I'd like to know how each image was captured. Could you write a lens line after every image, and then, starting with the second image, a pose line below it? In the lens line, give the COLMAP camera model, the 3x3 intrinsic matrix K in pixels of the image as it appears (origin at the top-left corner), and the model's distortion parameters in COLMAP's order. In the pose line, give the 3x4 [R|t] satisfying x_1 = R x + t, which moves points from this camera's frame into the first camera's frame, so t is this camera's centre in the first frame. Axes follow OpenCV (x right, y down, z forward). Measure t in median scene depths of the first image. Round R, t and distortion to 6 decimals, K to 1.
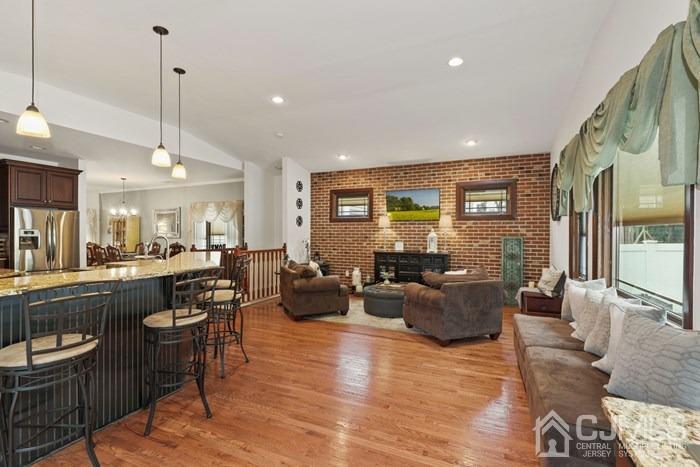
lens RADIAL K [[318.2, 0, 350.9], [0, 318.2, 231.0], [0, 0, 1]] dist [0.001490, 0.000022]
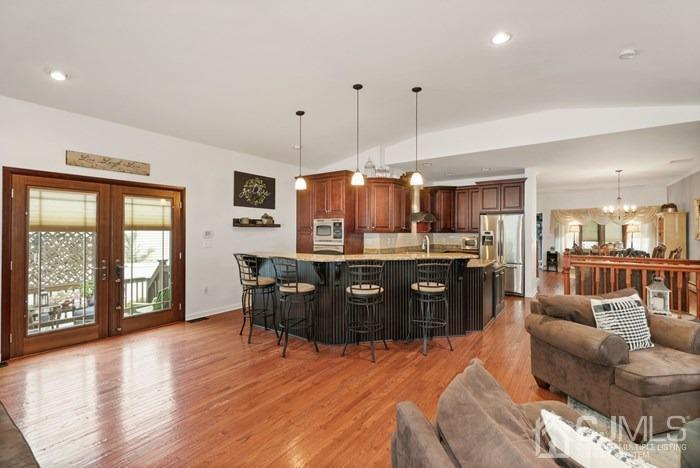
lens RADIAL K [[318.2, 0, 350.9], [0, 318.2, 231.5], [0, 0, 1]] dist [0.001490, 0.000022]
pose [[-0.189484, -0.000663, -0.981884, 0.375236], [0.002236, 0.999997, -0.001106, -0.000914], [0.981881, -0.002405, -0.189482, 0.620423]]
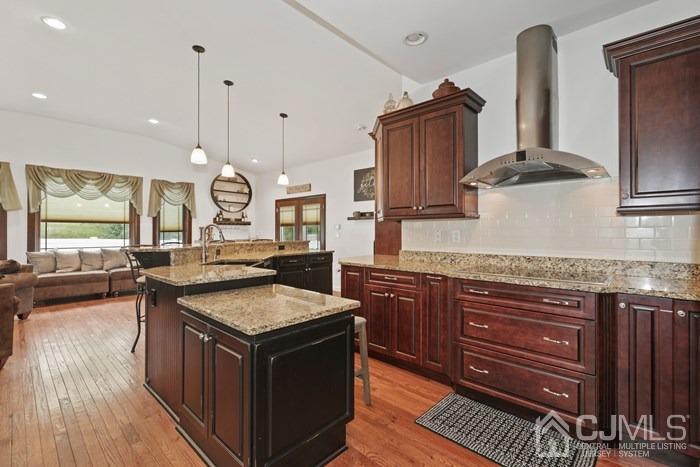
lens RADIAL K [[318.2, 0, 350.9], [0, 318.2, 231.0], [0, 0, 1]] dist [0.001490, 0.000022]
pose [[-0.952175, 0.004875, 0.305514, -0.768124], [0.001877, 0.999947, -0.010107, 0.029829], [-0.305548, -0.009050, -0.952134, 1.104059]]
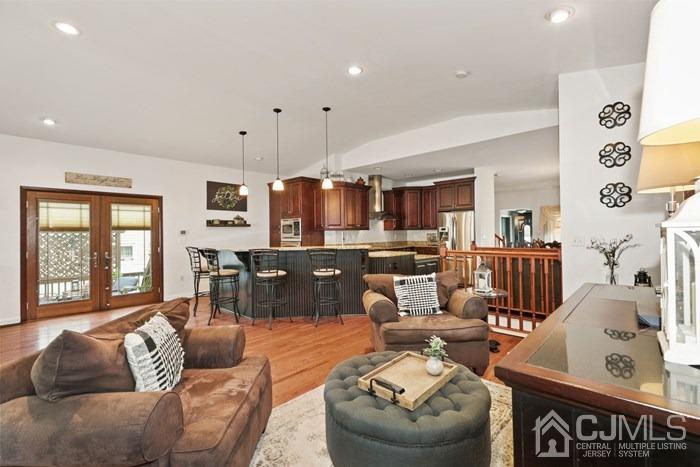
lens RADIAL K [[312.4, 0, 353.4], [0, 312.4, 232.7], [0, 0, 1]] dist [-0.003280, -0.000410]
pose [[-0.311900, 0.004051, -0.950106, 0.422847], [0.016656, 0.999861, -0.001205, 0.014553], [0.949969, -0.016201, -0.311924, 0.948051]]
